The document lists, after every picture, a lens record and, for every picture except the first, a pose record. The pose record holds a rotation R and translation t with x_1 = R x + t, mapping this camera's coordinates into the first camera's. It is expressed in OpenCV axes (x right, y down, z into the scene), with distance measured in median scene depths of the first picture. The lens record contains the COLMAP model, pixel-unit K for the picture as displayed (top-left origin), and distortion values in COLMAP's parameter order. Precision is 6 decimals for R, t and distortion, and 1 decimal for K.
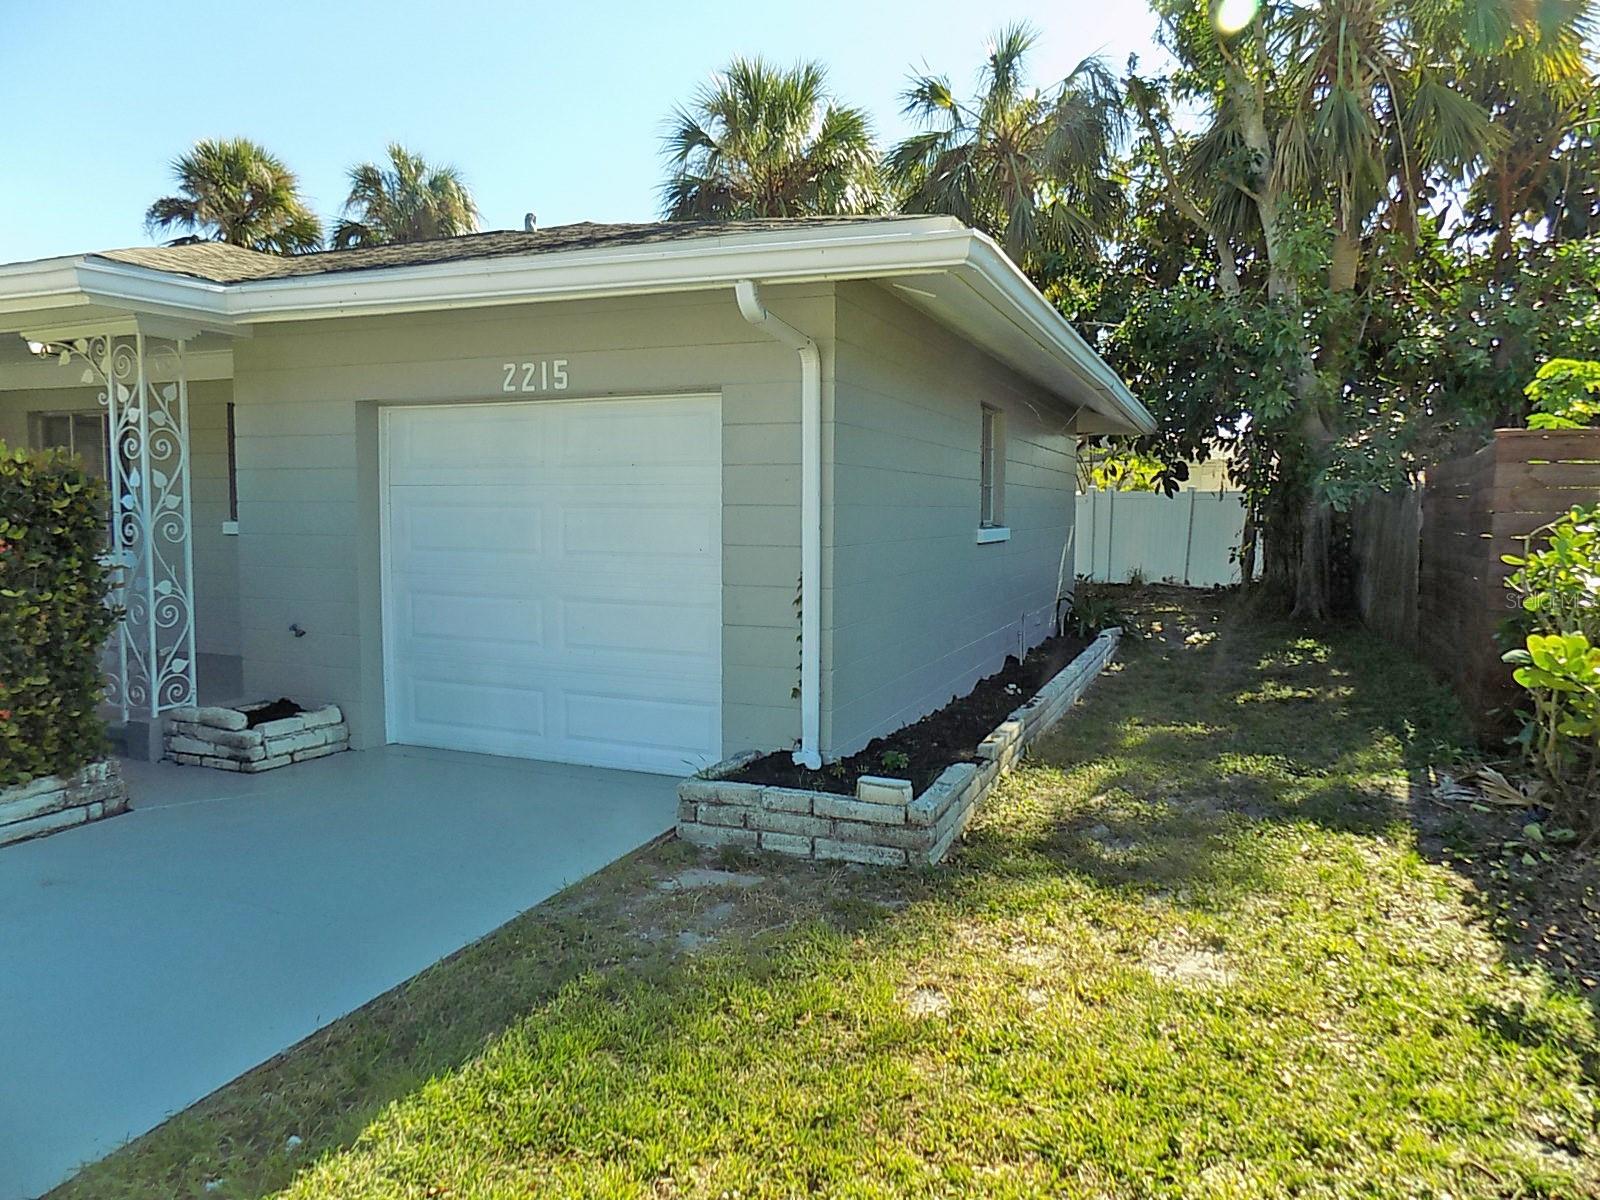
lens RADIAL K [[1078.6, 0, 807.5], [0, 1078.6, 603.6], [0, 0, 1]] dist [-0.039198, 0.023848]
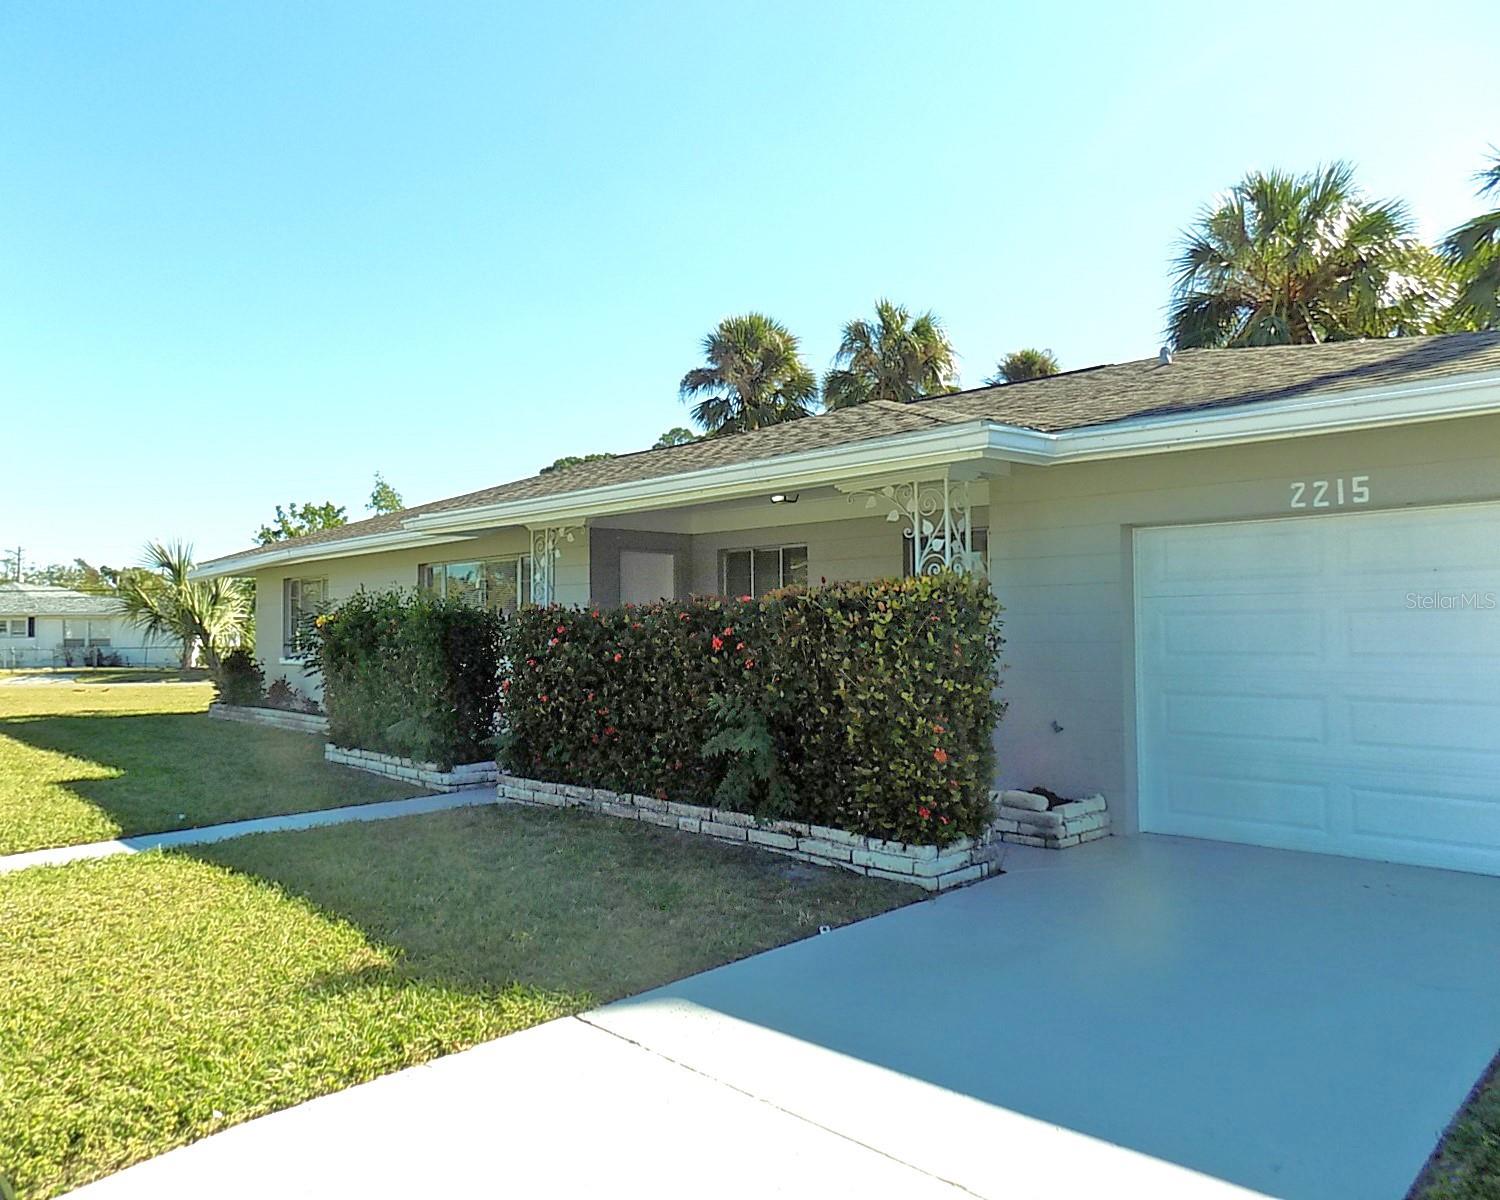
lens RADIAL K [[1080.7, 0, 744.6], [0, 1080.7, 602.2], [0, 0, 1]] dist [-0.043449, -0.003445]
pose [[0.911402, -0.028637, -0.410519, -0.105241], [-0.016820, 0.994150, -0.106693, 0.007236], [0.411173, 0.104145, 0.905589, -0.063091]]
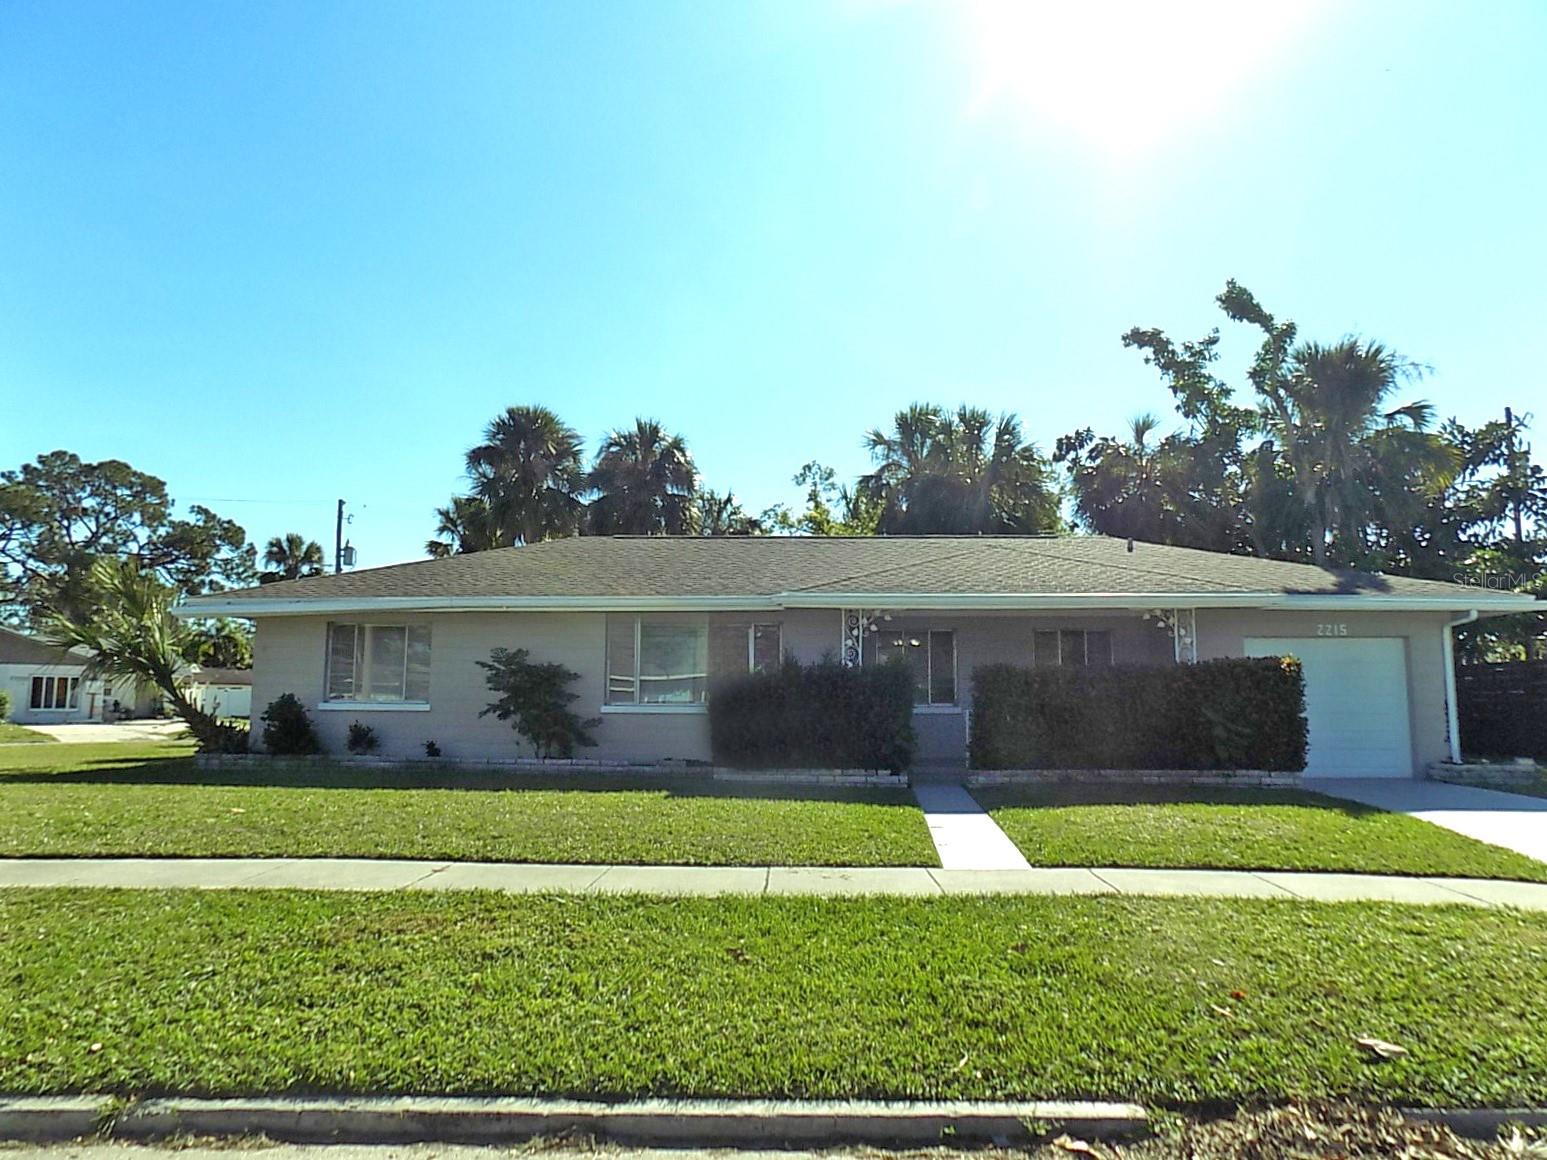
lens RADIAL K [[1042.9, 0, 769.2], [0, 1042.9, 573.9], [0, 0, 1]] dist [-0.039198, 0.023848]
pose [[0.948180, 0.028484, 0.316456, -0.753187], [0.033237, 0.981618, -0.187941, 0.030879], [-0.315992, 0.188720, 0.929803, -0.320703]]
